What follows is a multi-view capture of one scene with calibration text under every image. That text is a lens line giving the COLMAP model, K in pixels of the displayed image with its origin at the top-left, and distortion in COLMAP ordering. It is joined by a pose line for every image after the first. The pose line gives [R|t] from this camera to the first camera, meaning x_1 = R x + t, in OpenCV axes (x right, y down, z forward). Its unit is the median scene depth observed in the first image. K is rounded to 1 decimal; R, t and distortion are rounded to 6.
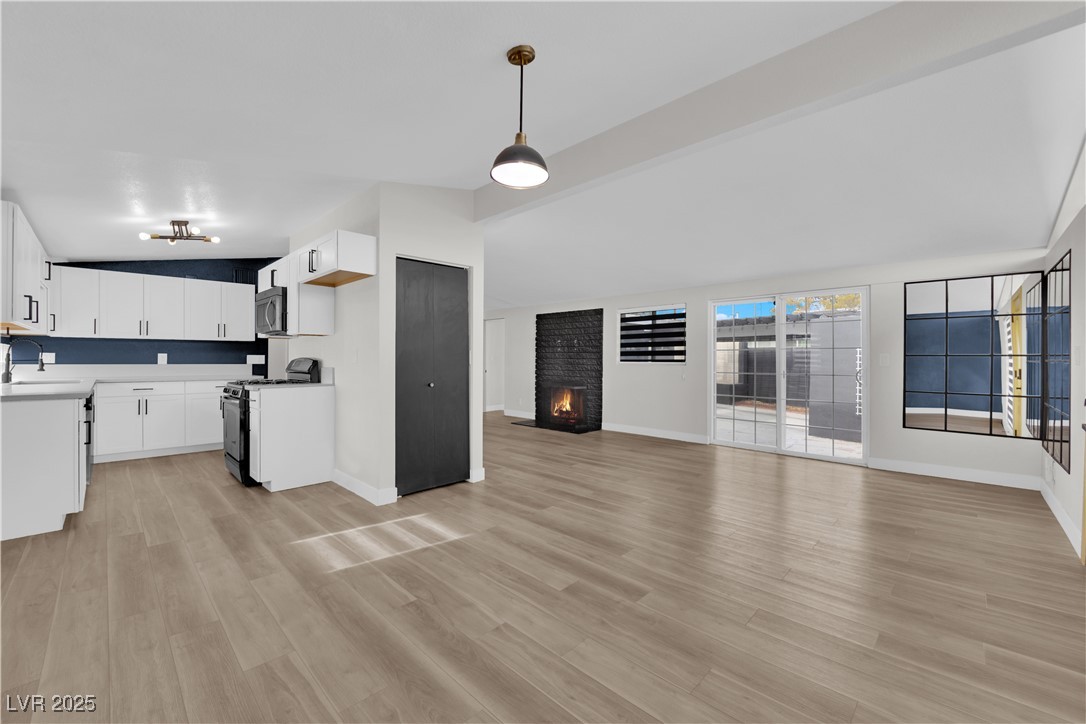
lens RADIAL K [[435.6, 0, 536.5], [0, 435.6, 359.5], [0, 0, 1]] dist [-0.004877, -0.000452]
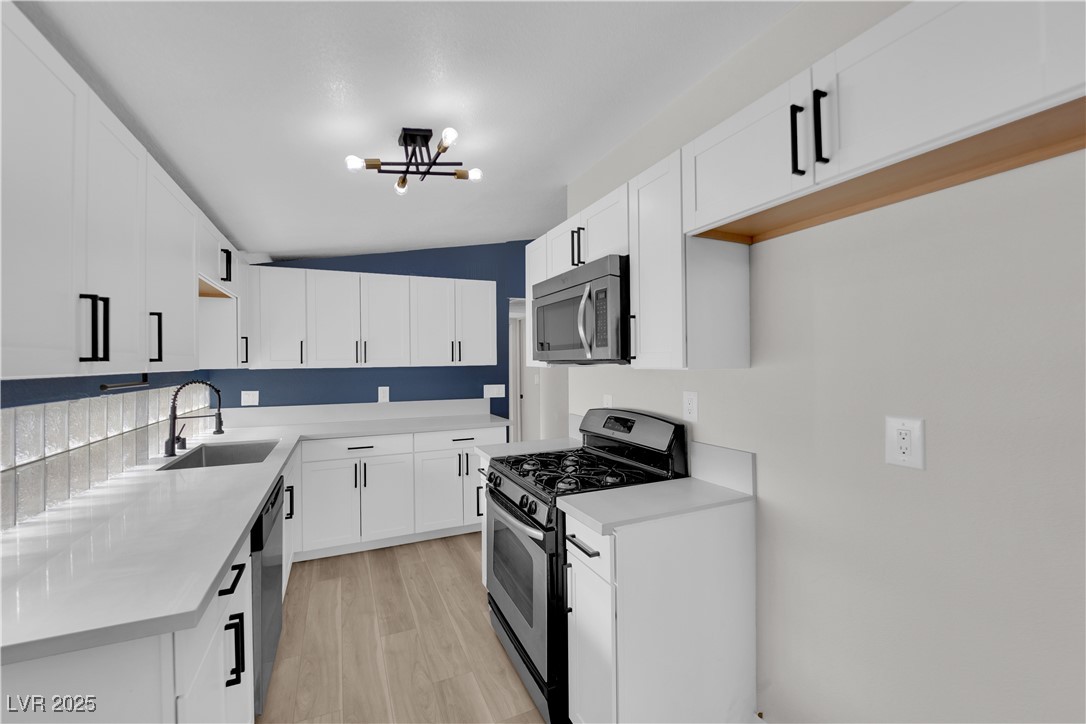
lens RADIAL K [[435.6, 0, 545.0], [0, 435.6, 362.1], [0, 0, 1]] dist [-0.004877, -0.000452]
pose [[0.941304, -0.010505, -0.337396, -0.429954], [0.008944, 0.999941, -0.006180, -0.052034], [0.337441, 0.002799, 0.941342, 0.483703]]
